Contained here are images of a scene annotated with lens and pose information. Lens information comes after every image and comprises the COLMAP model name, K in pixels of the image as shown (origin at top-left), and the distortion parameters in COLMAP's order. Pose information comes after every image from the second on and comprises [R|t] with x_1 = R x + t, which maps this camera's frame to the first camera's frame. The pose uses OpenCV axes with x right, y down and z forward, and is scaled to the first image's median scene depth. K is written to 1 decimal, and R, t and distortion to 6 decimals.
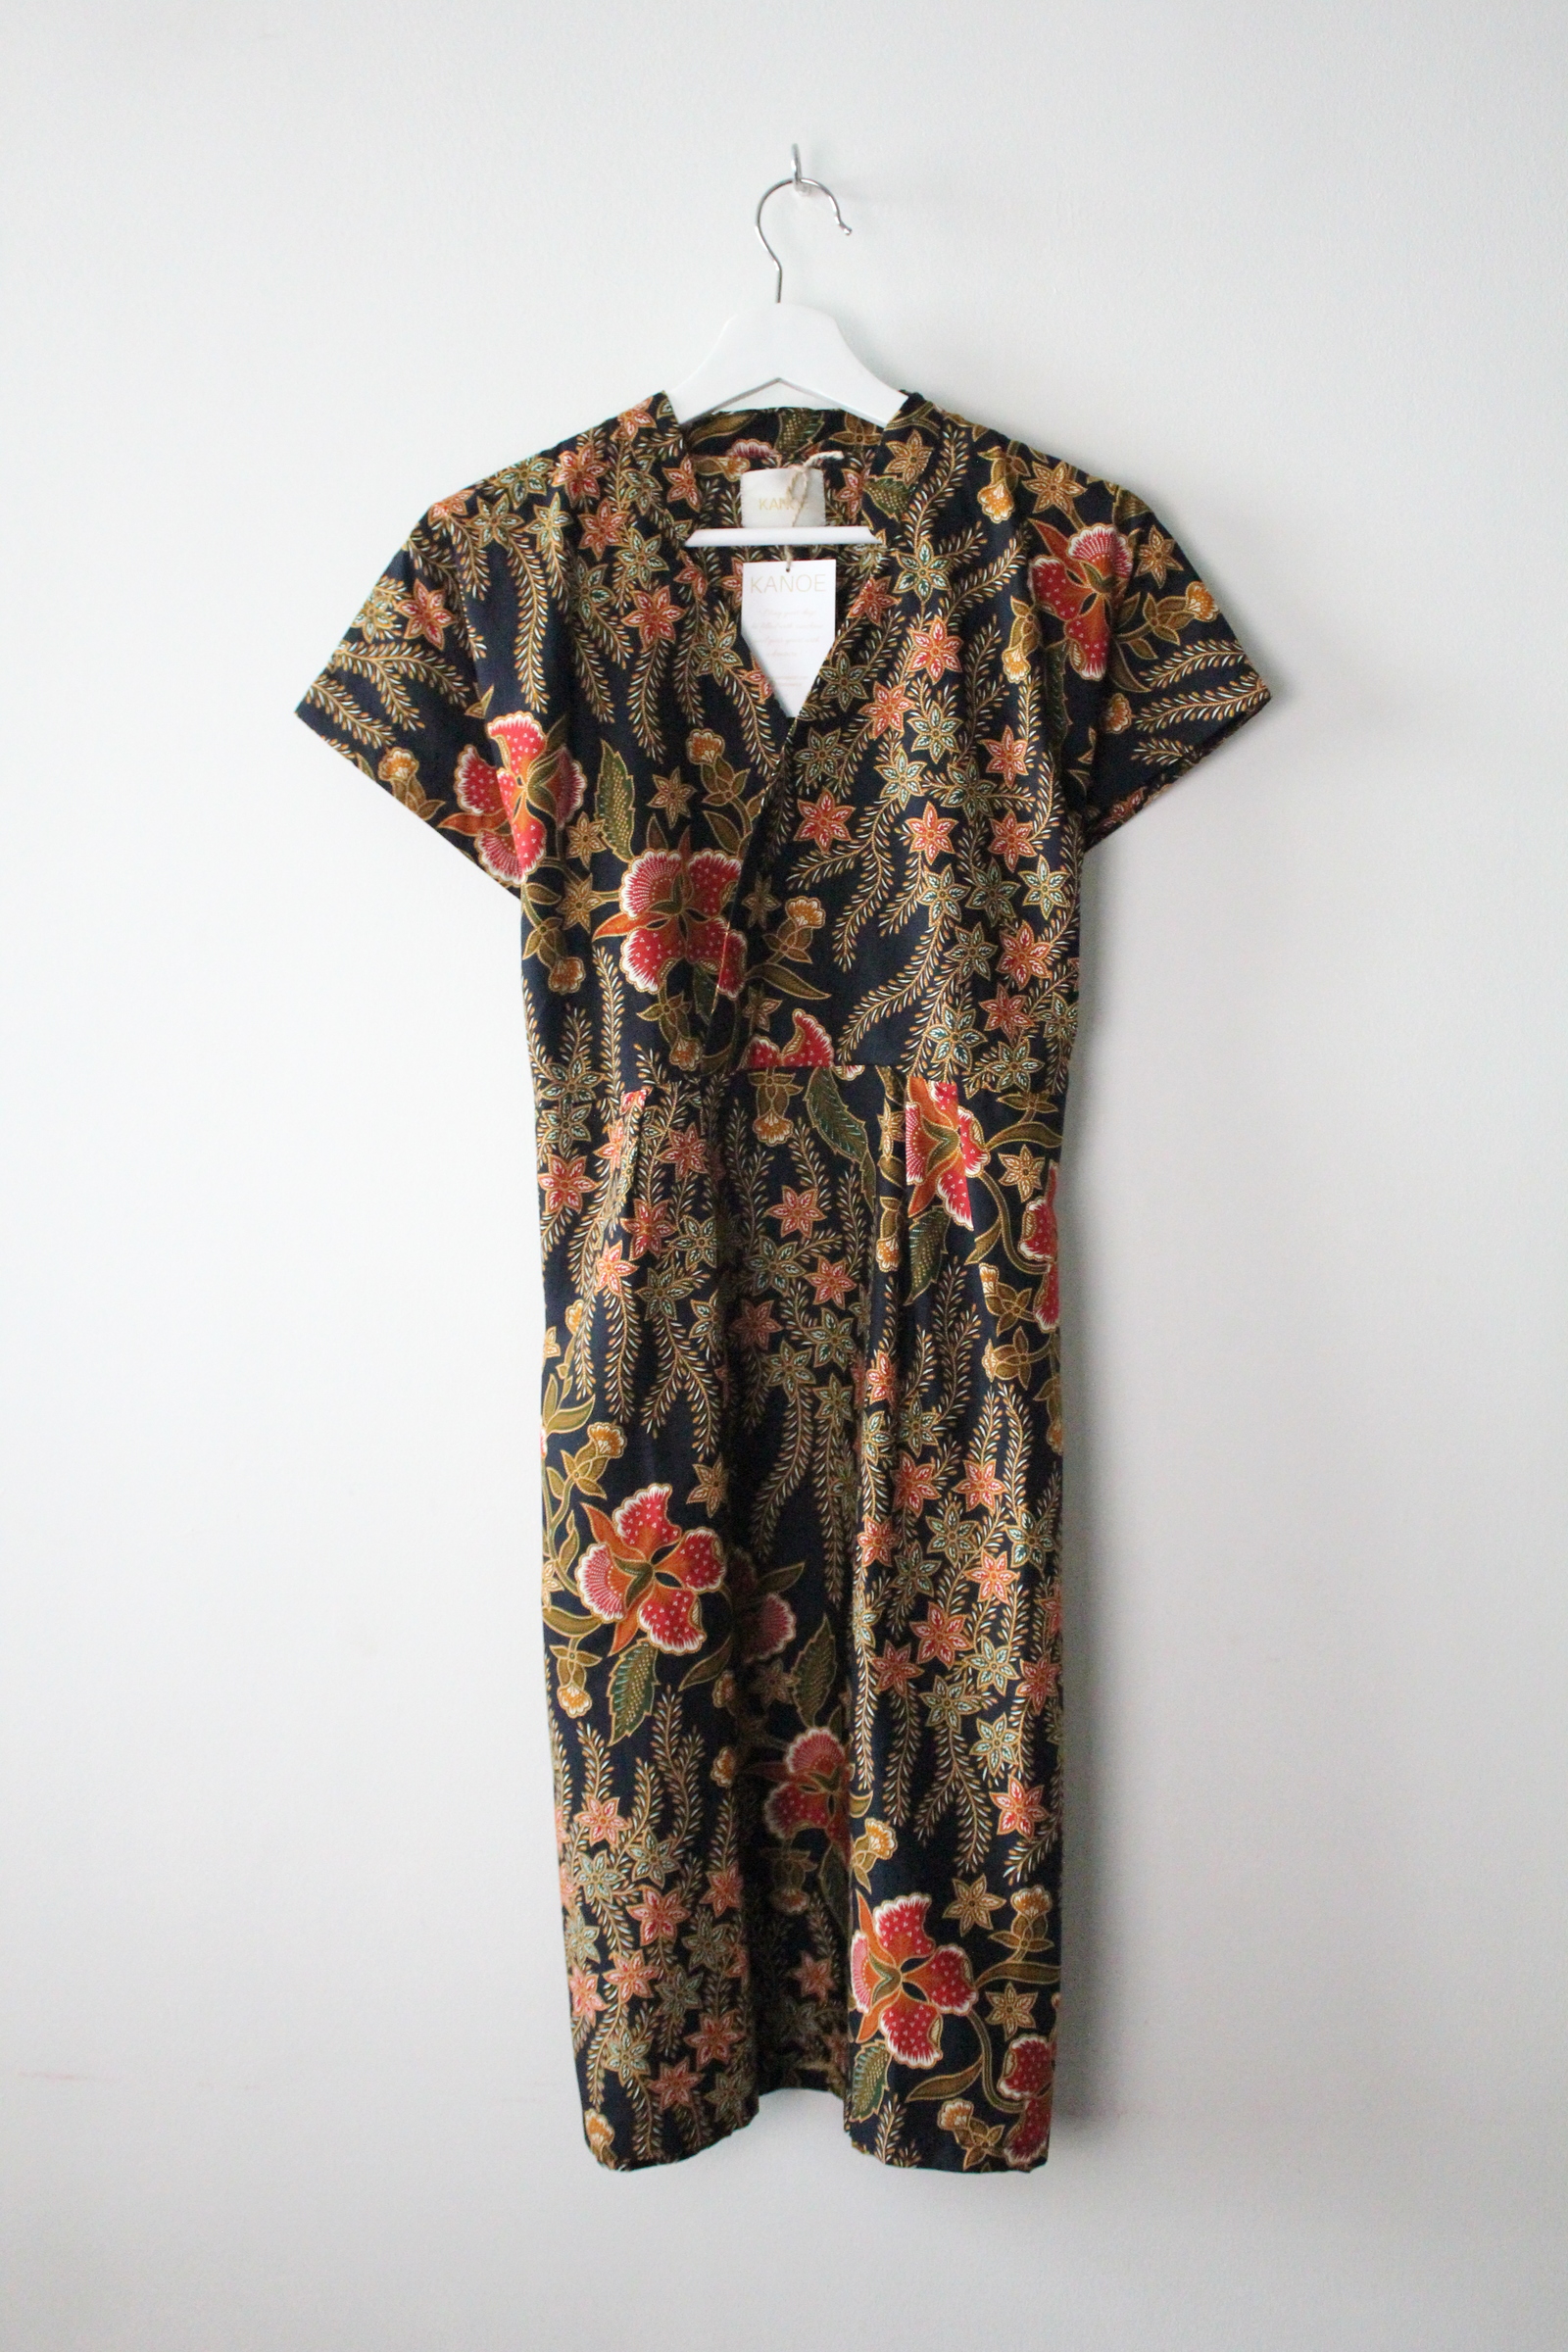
lens RADIAL K [[2798.4, 0, 780.8], [0, 2798.4, 1178.5], [0, 0, 1]] dist [-0.100233, 0.000000]
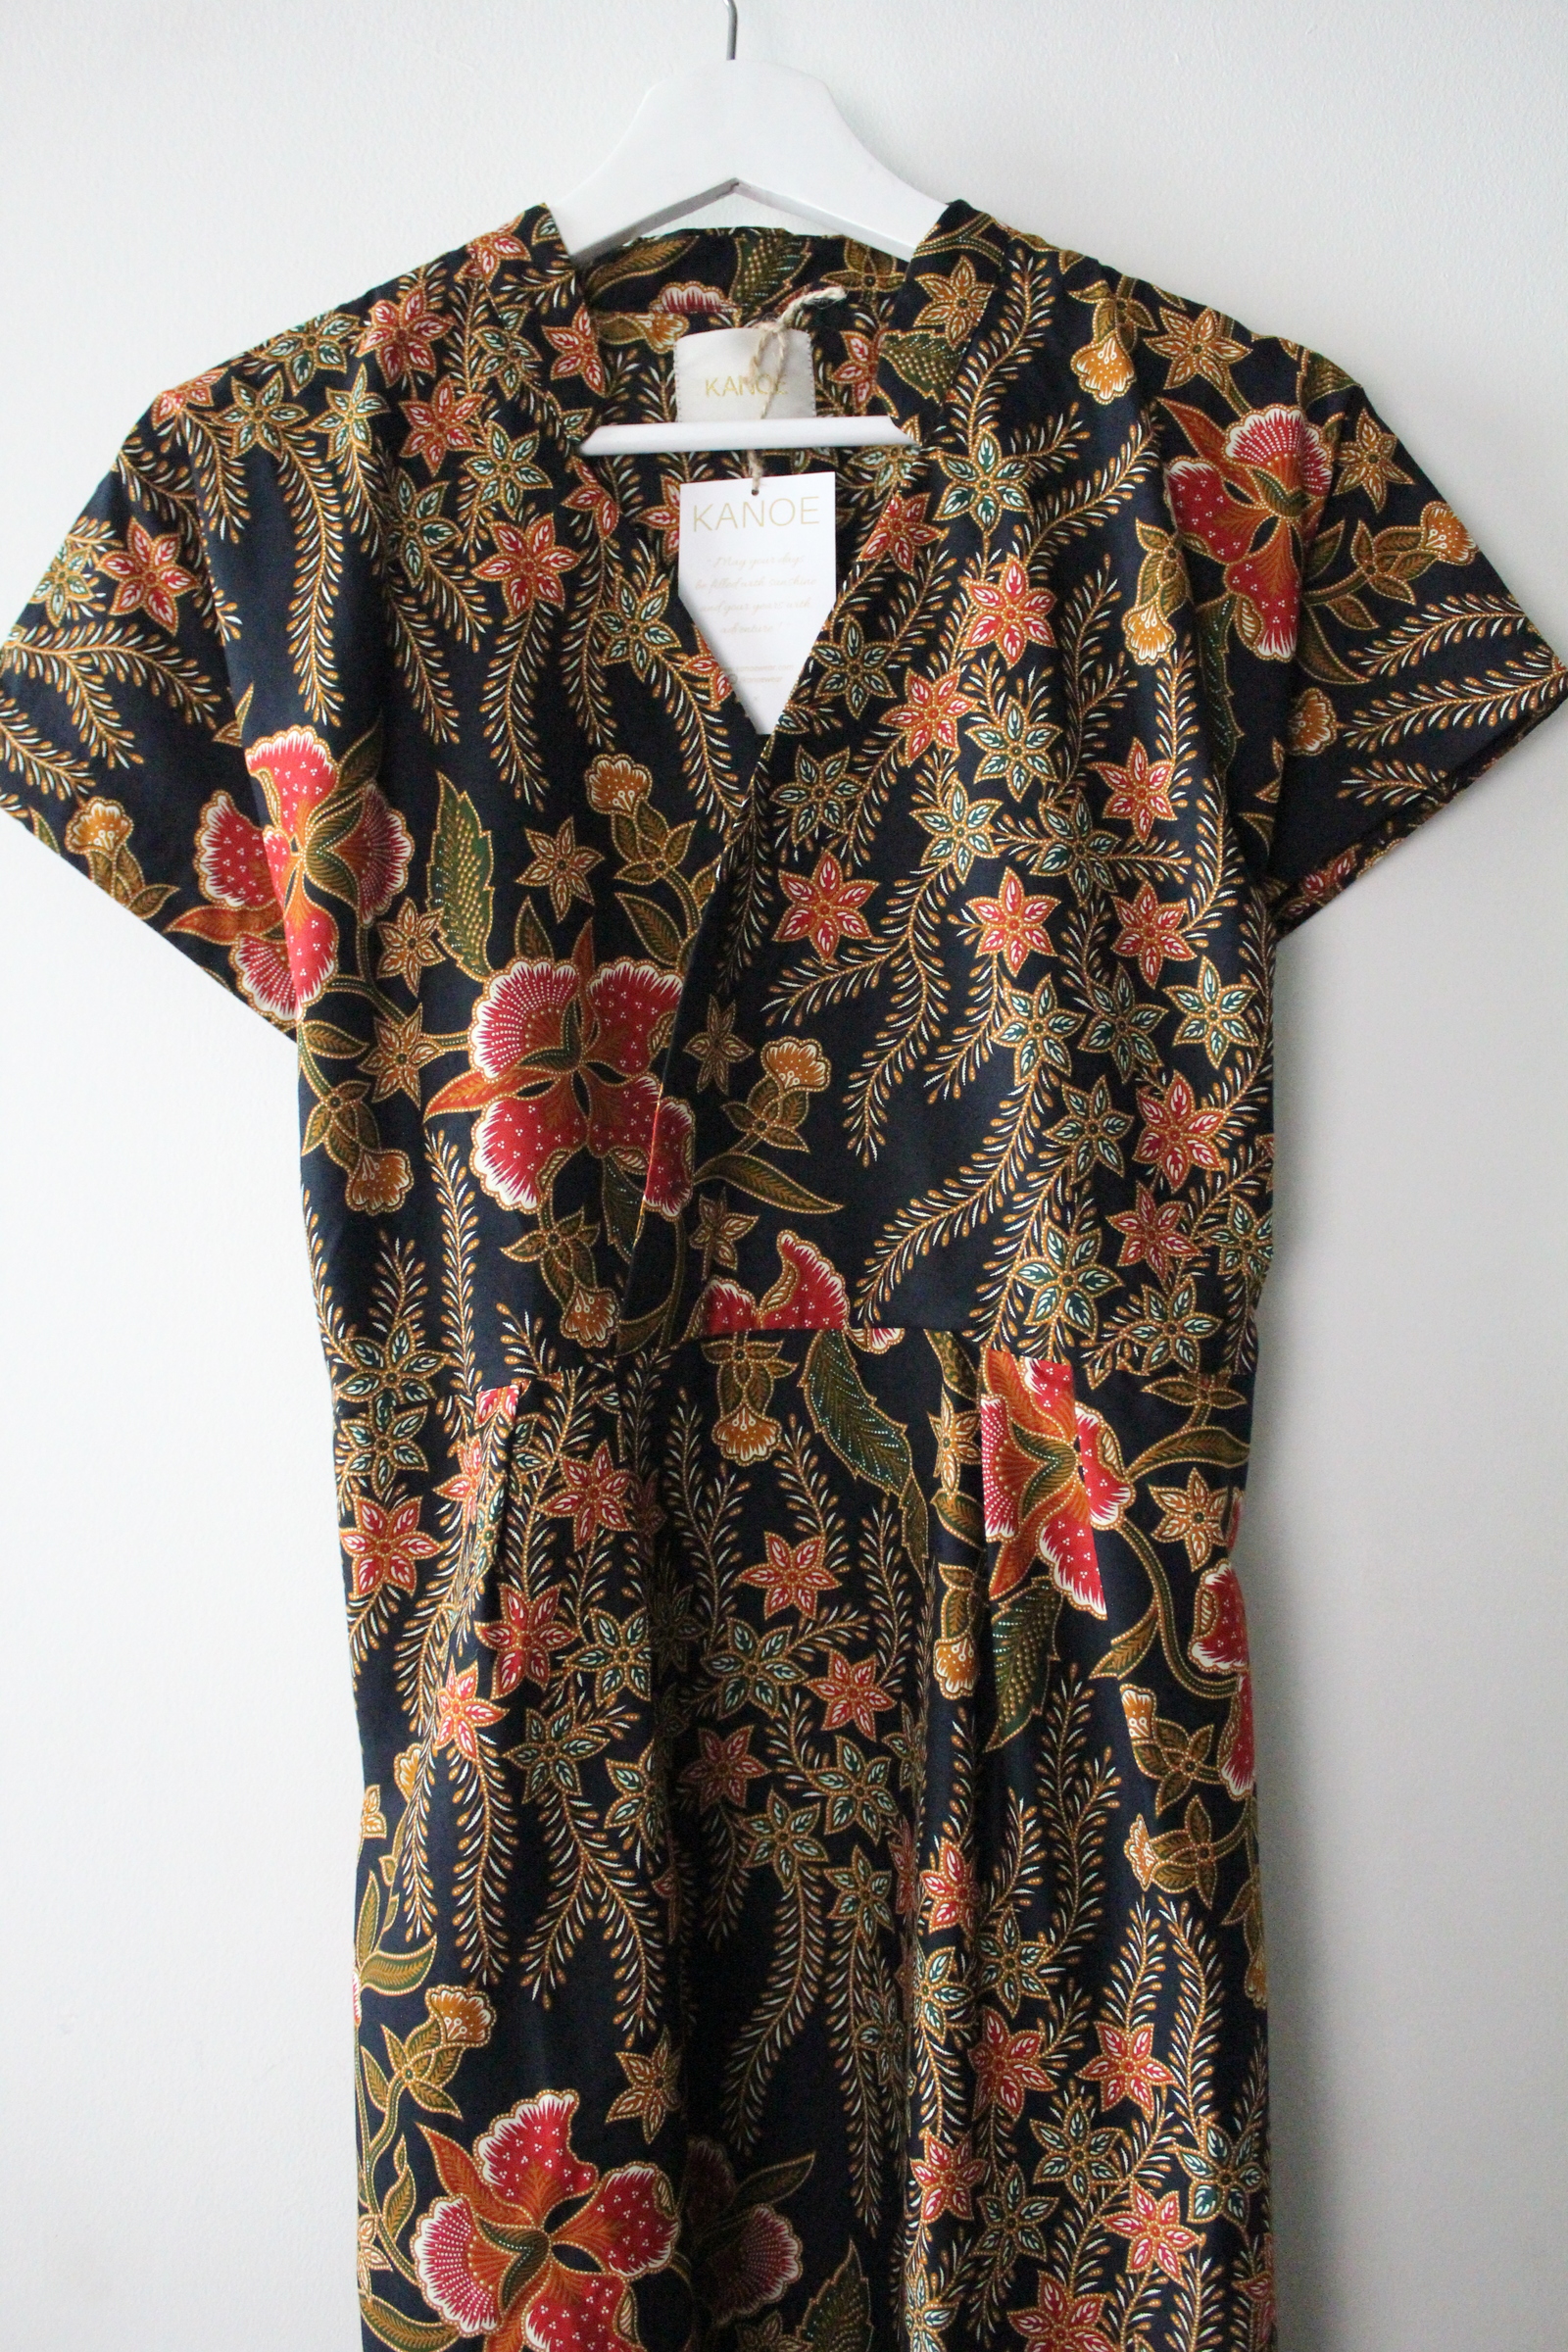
lens RADIAL K [[2480.3, 0, 809.3], [0, 2480.3, 1165.3], [0, 0, 1]] dist [-0.118335, 0.000000]
pose [[0.999575, -0.018949, 0.022164, -0.000228], [0.020134, 0.998308, -0.054546, -0.046585], [-0.021093, 0.054969, 0.998265, 0.493006]]
